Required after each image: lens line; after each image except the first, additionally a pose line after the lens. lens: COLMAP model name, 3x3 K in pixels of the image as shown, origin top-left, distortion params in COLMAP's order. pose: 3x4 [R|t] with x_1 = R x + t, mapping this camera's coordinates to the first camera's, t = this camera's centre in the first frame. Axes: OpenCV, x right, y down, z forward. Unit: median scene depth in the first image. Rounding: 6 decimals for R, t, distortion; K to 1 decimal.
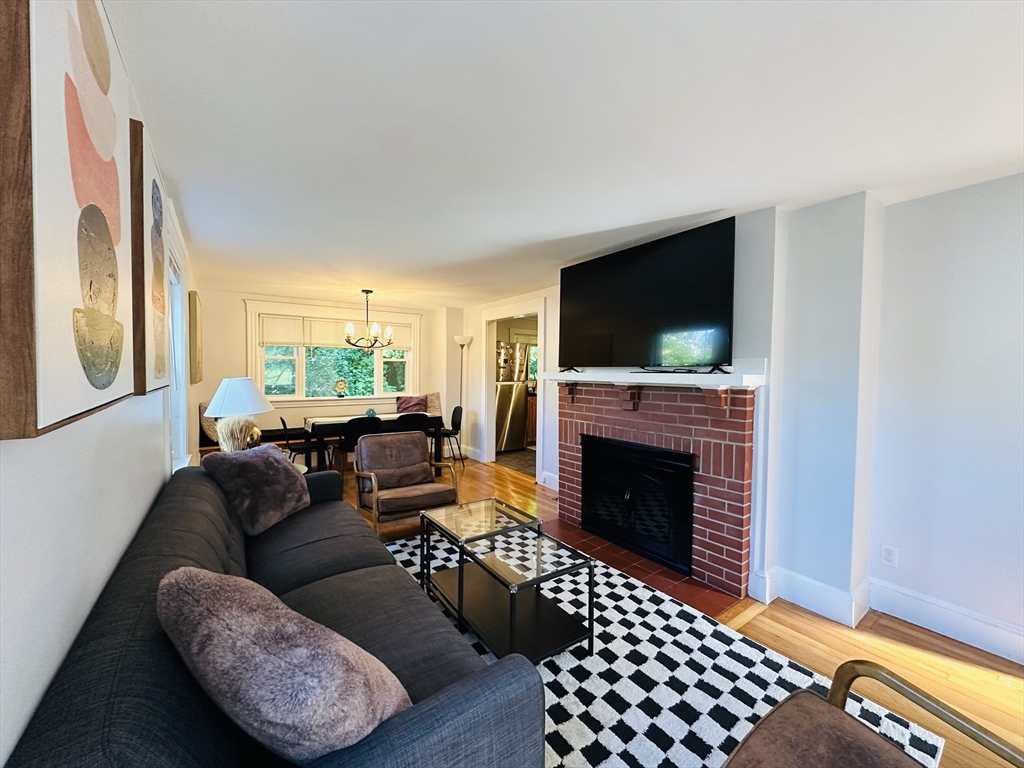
lens RADIAL K [[410.2, 0, 509.7], [0, 410.2, 381.6], [0, 0, 1]] dist [-0.002712, -0.000227]
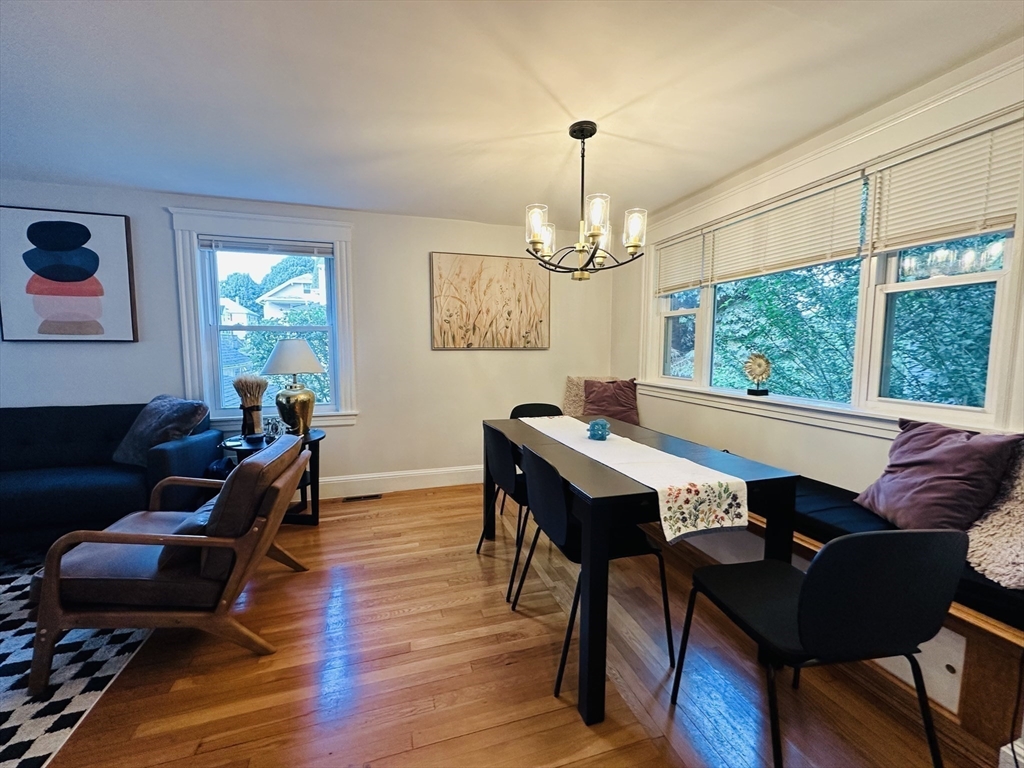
lens RADIAL K [[410.2, 0, 509.7], [0, 410.2, 381.6], [0, 0, 1]] dist [-0.002712, -0.000227]
pose [[-0.303374, 0.071091, -0.950216, 0.116950], [-0.030372, 0.995985, 0.084212, -0.005044], [0.952388, 0.054407, -0.299996, 1.592545]]
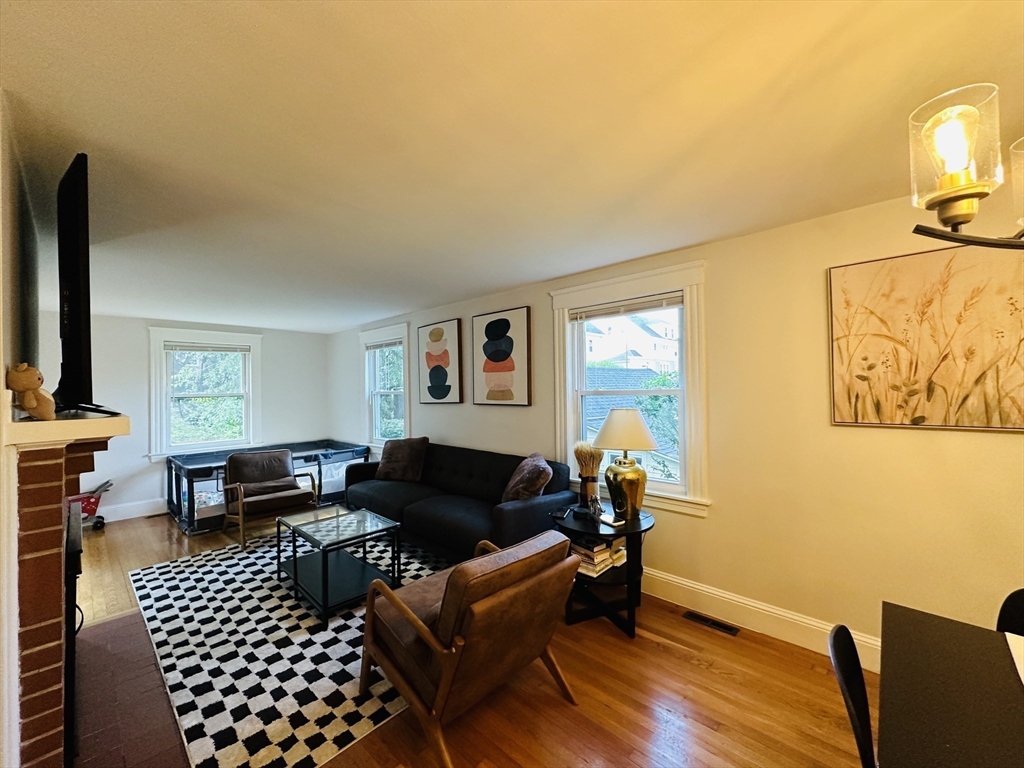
lens RADIAL K [[407.7, 0, 514.0], [0, 407.7, 383.5], [0, 0, 1]] dist [-0.001810, 0.000052]
pose [[-0.976488, 0.002619, -0.215557, -0.206940], [-0.000436, 0.999900, 0.014122, -0.065350], [0.215572, 0.013884, -0.976389, 1.596487]]
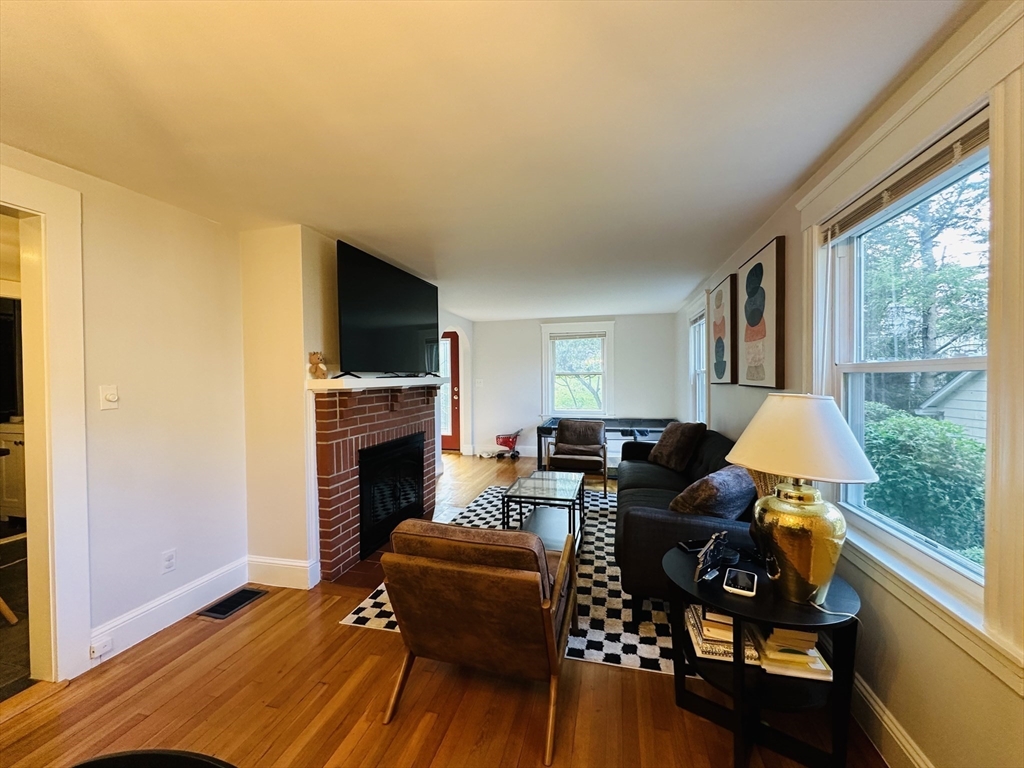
lens RADIAL K [[410.2, 0, 509.7], [0, 410.2, 381.6], [0, 0, 1]] dist [-0.002712, -0.000227]
pose [[-0.656983, -0.014287, 0.753770, -0.699016], [0.023041, 0.998973, 0.039016, -0.043202], [-0.753553, 0.043001, -0.655979, 1.376564]]
